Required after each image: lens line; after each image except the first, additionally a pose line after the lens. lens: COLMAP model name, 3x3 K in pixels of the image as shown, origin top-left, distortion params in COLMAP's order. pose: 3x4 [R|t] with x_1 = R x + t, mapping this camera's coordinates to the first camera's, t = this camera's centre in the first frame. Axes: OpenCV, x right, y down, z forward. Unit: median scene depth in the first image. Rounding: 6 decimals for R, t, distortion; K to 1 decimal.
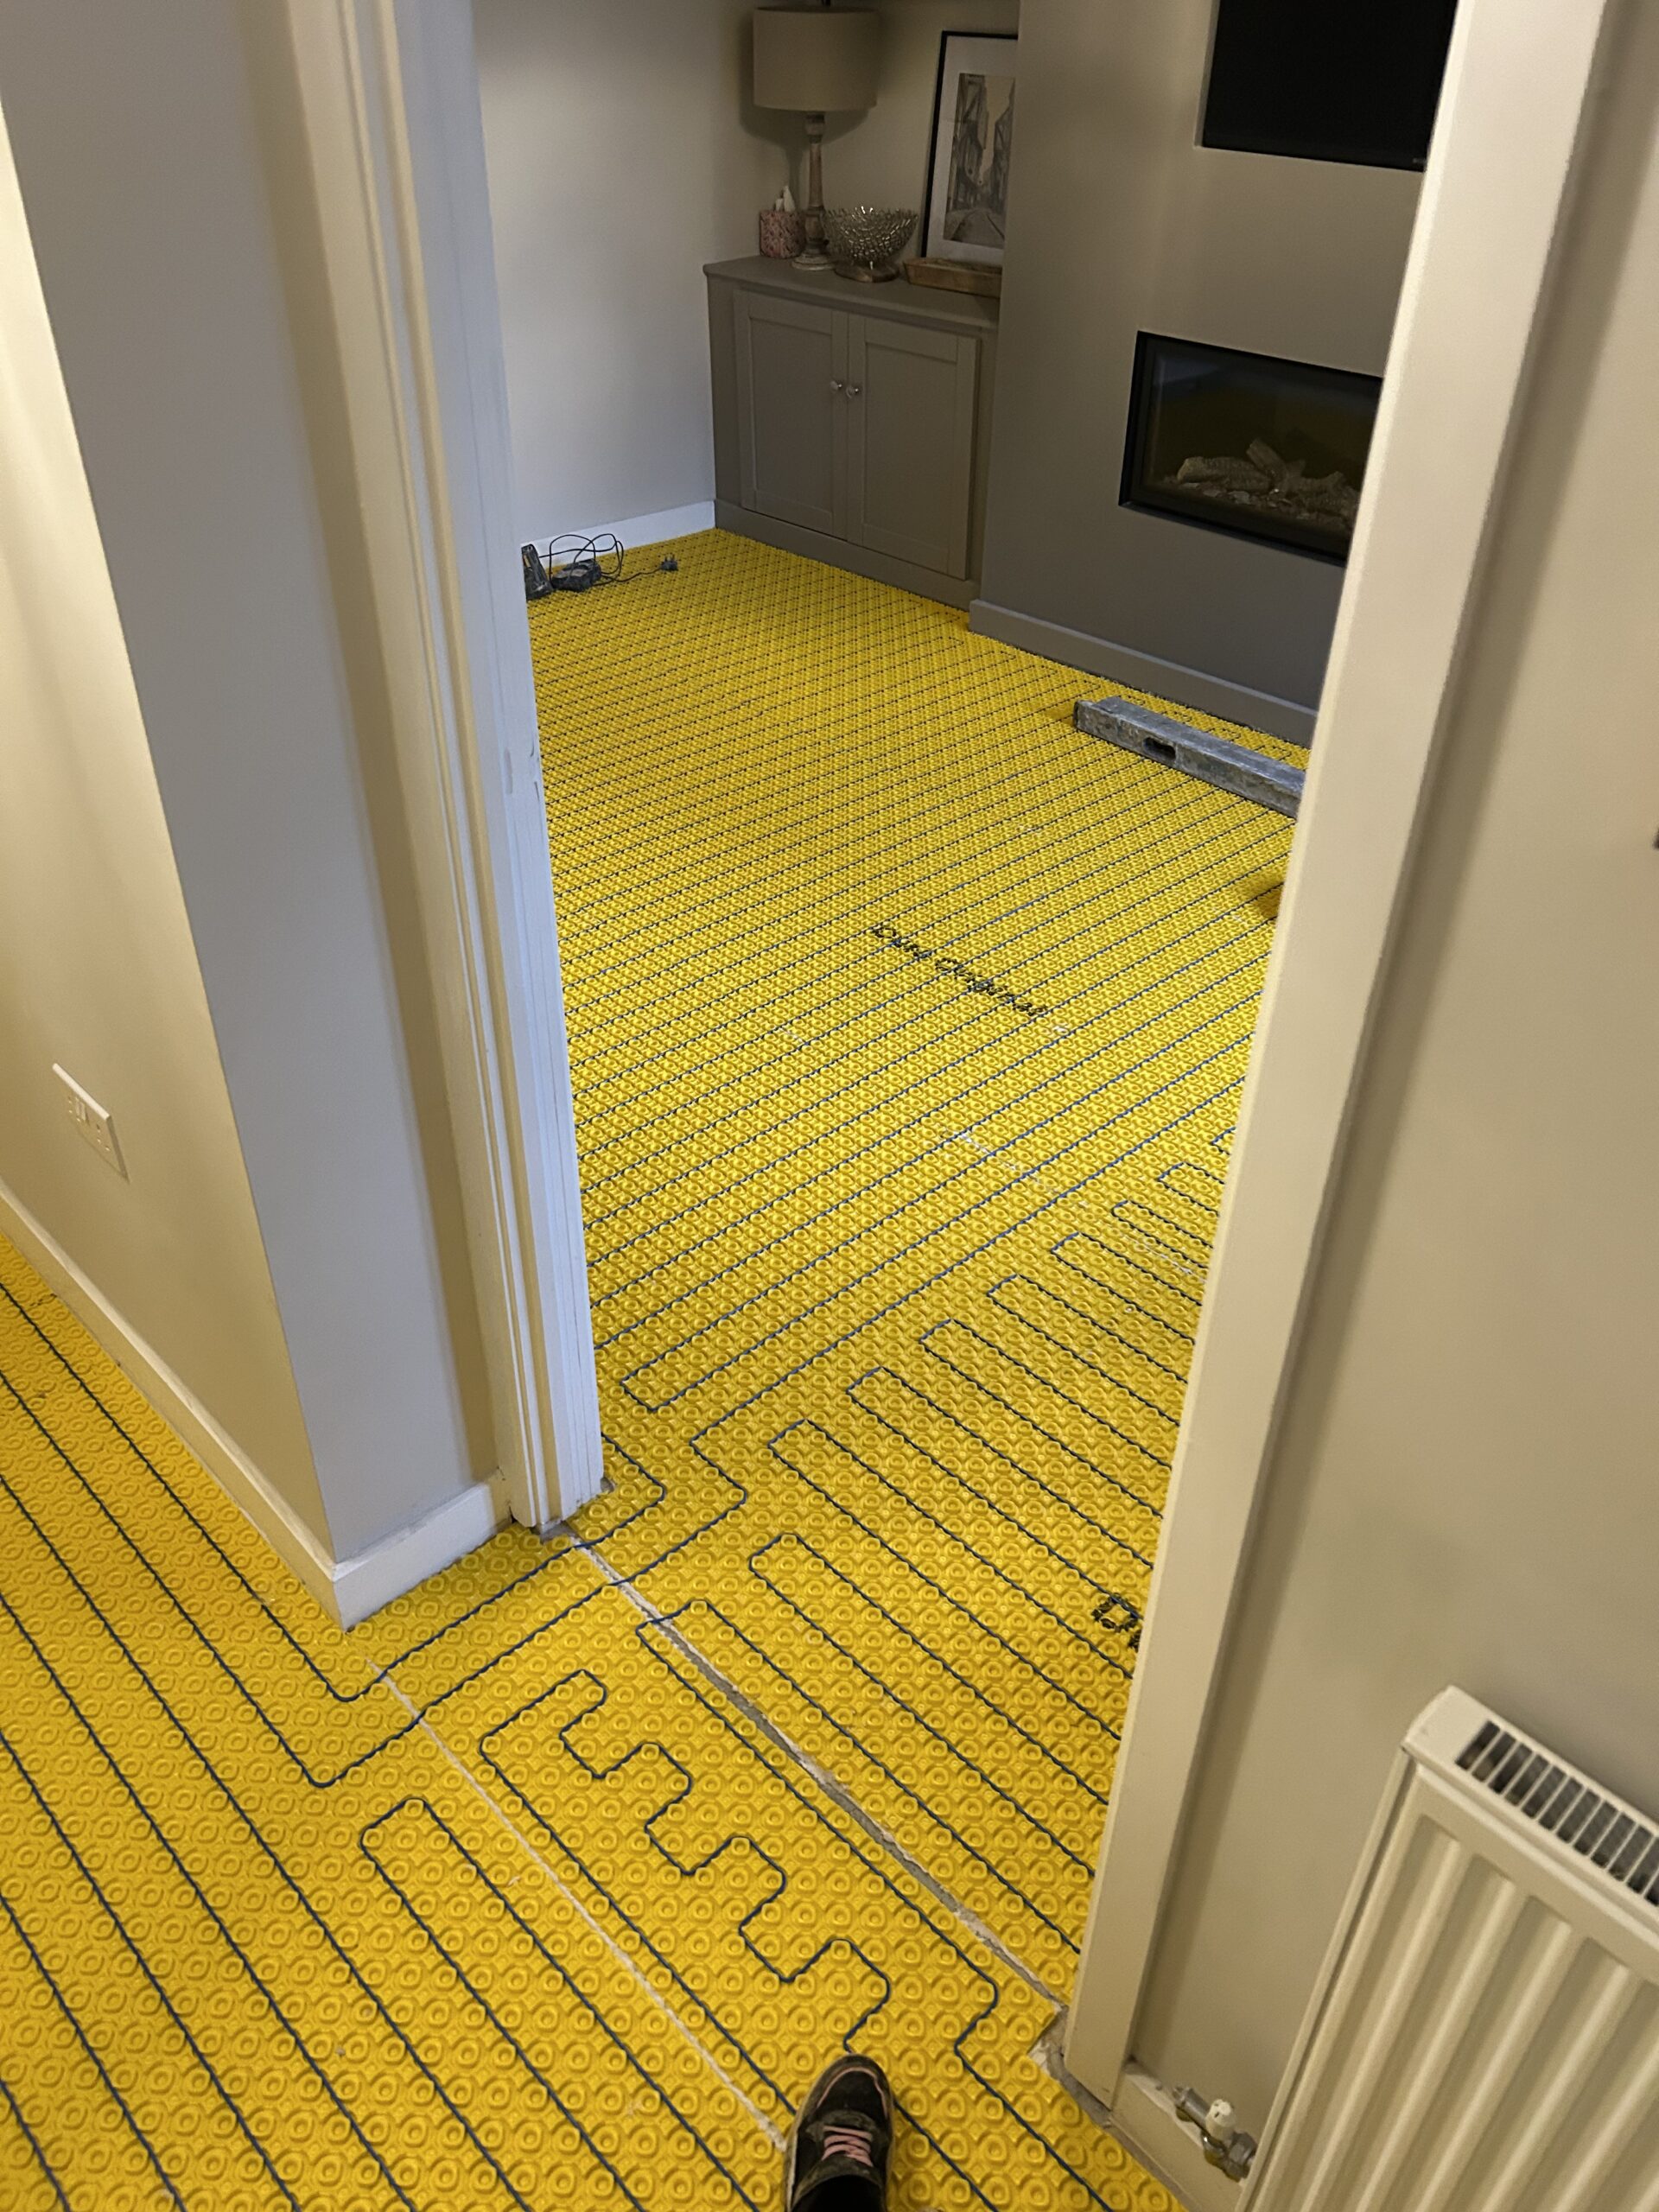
lens RADIAL K [[1677.6, 0, 829.5], [0, 1677.6, 1106.0], [0, 0, 1]] dist [-0.002564, 0.009421]
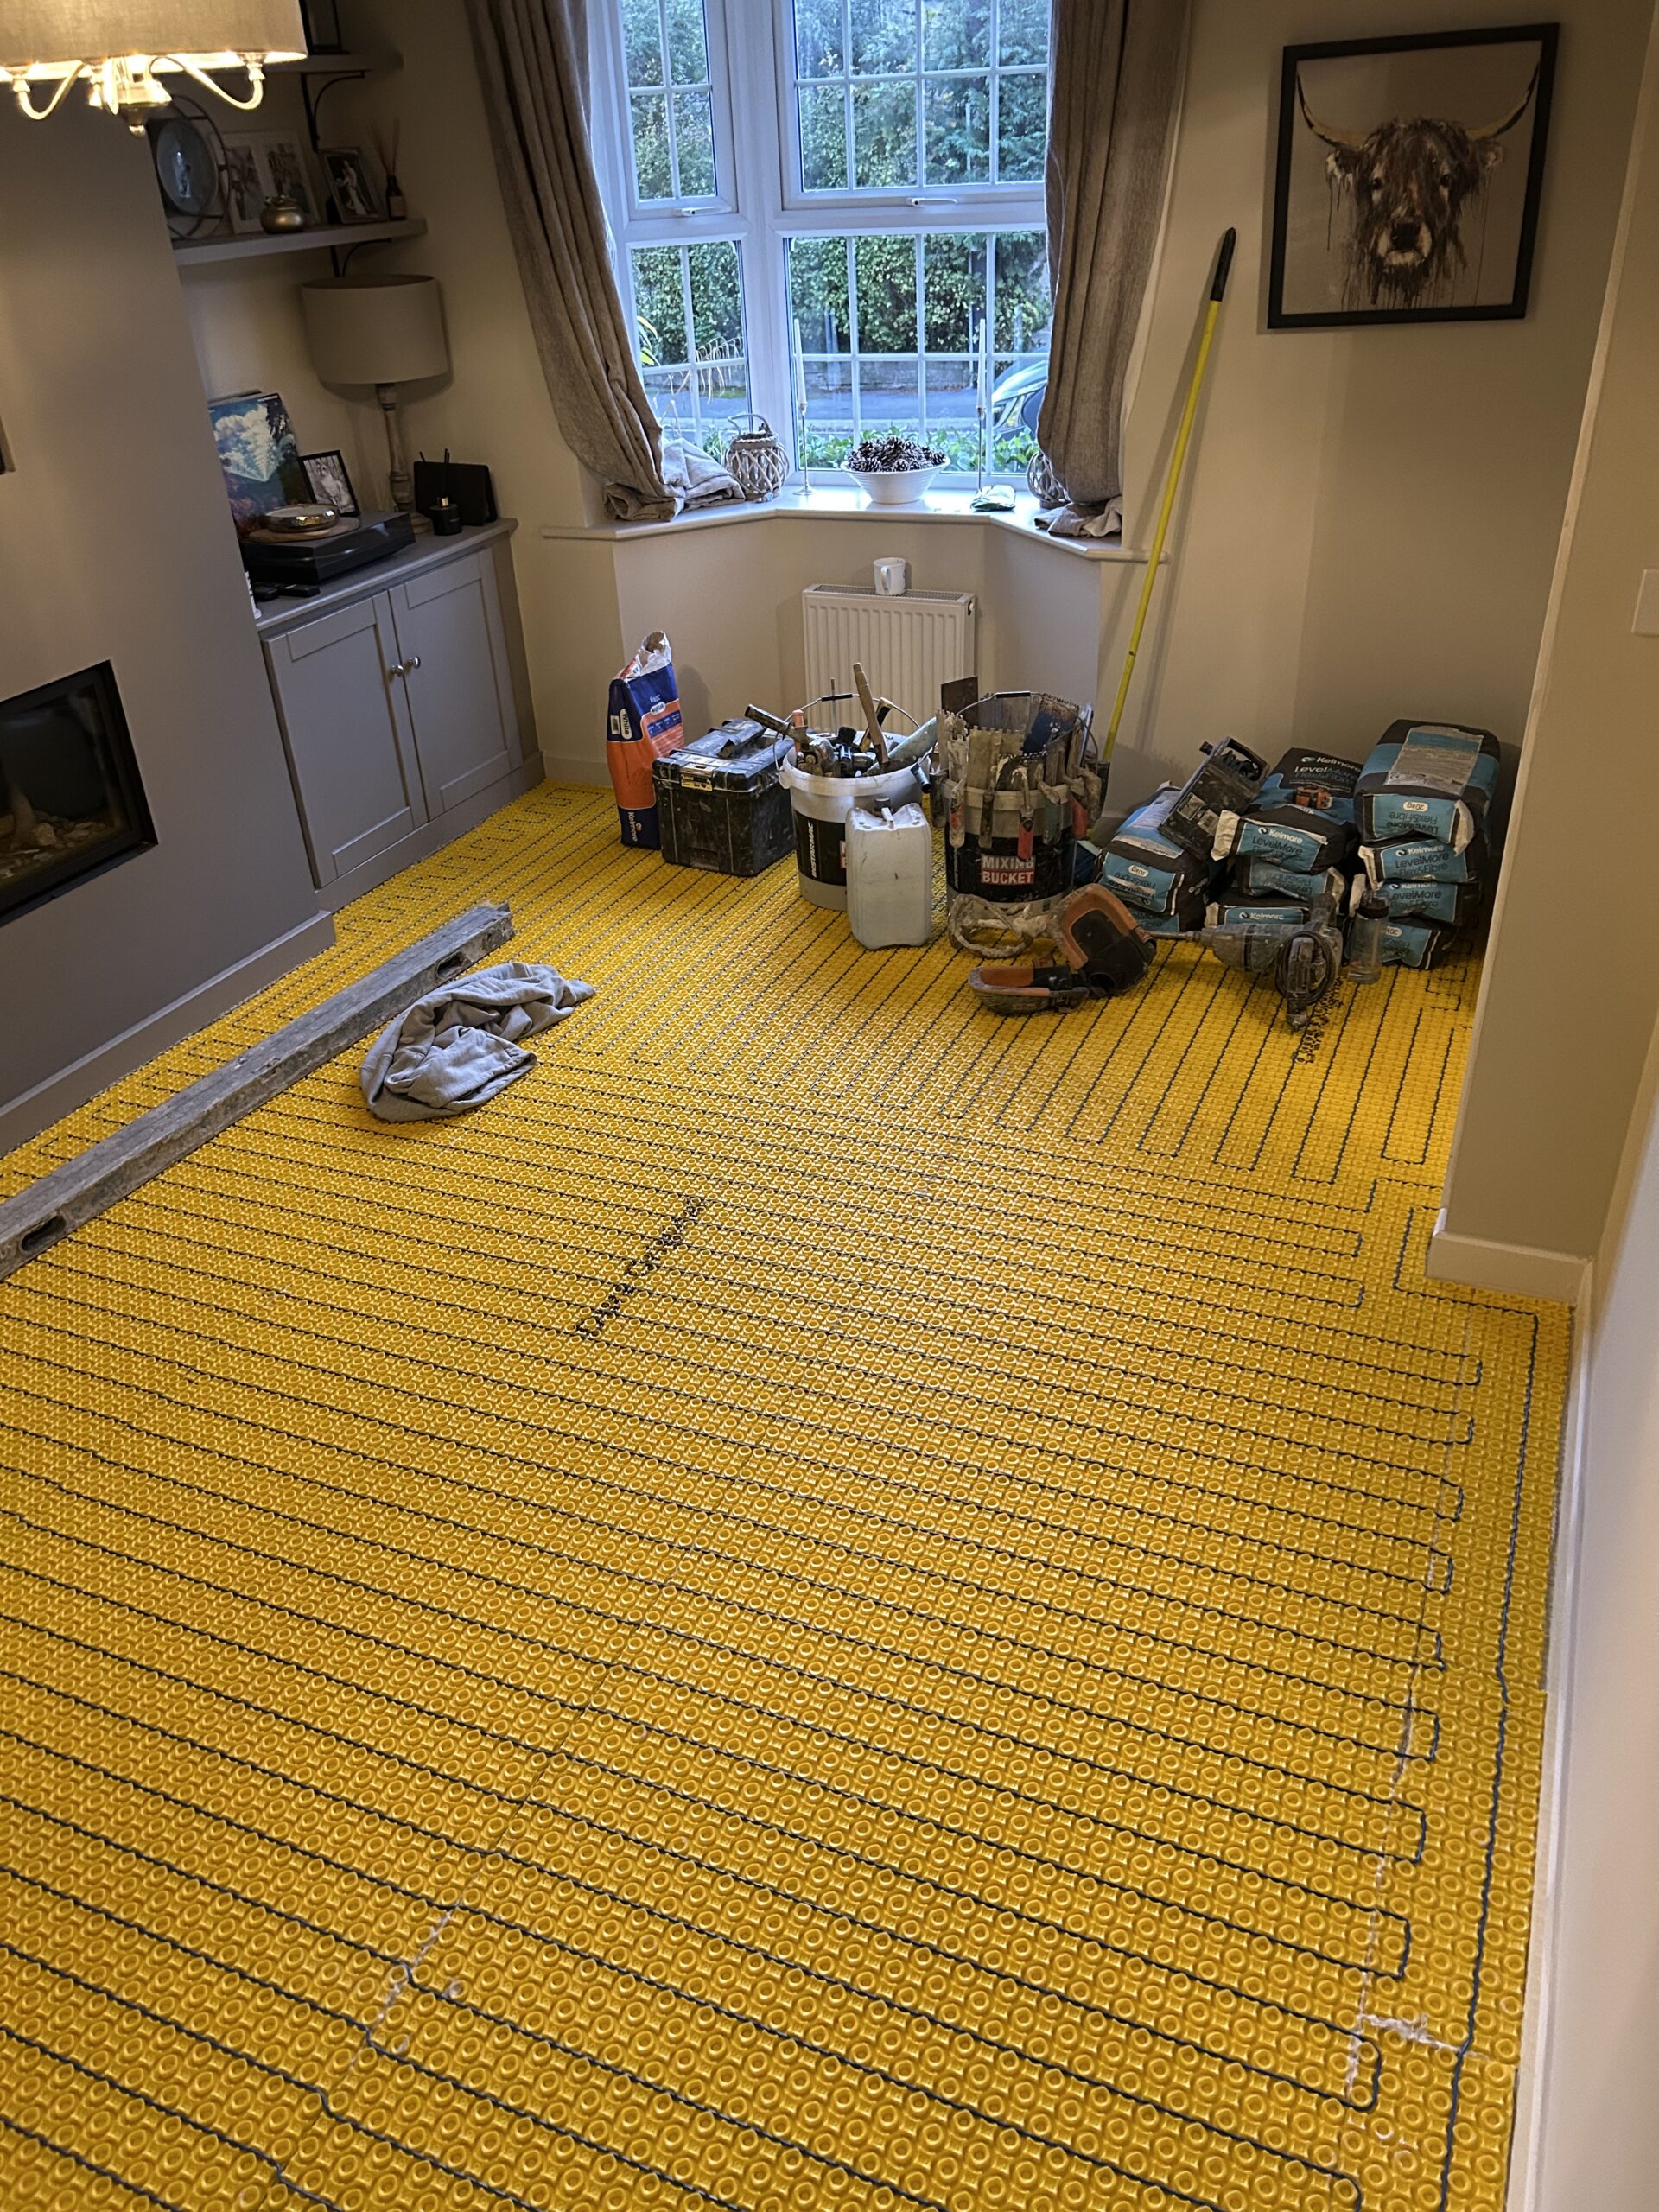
lens RADIAL K [[1677.6, 0, 829.5], [0, 1677.6, 1106.0], [0, 0, 1]] dist [-0.002564, 0.009421]
pose [[-0.396505, -0.453632, 0.798124, -0.507621], [0.569378, 0.560456, 0.601413, -0.481798], [-0.720134, 0.692897, 0.036064, 0.649169]]
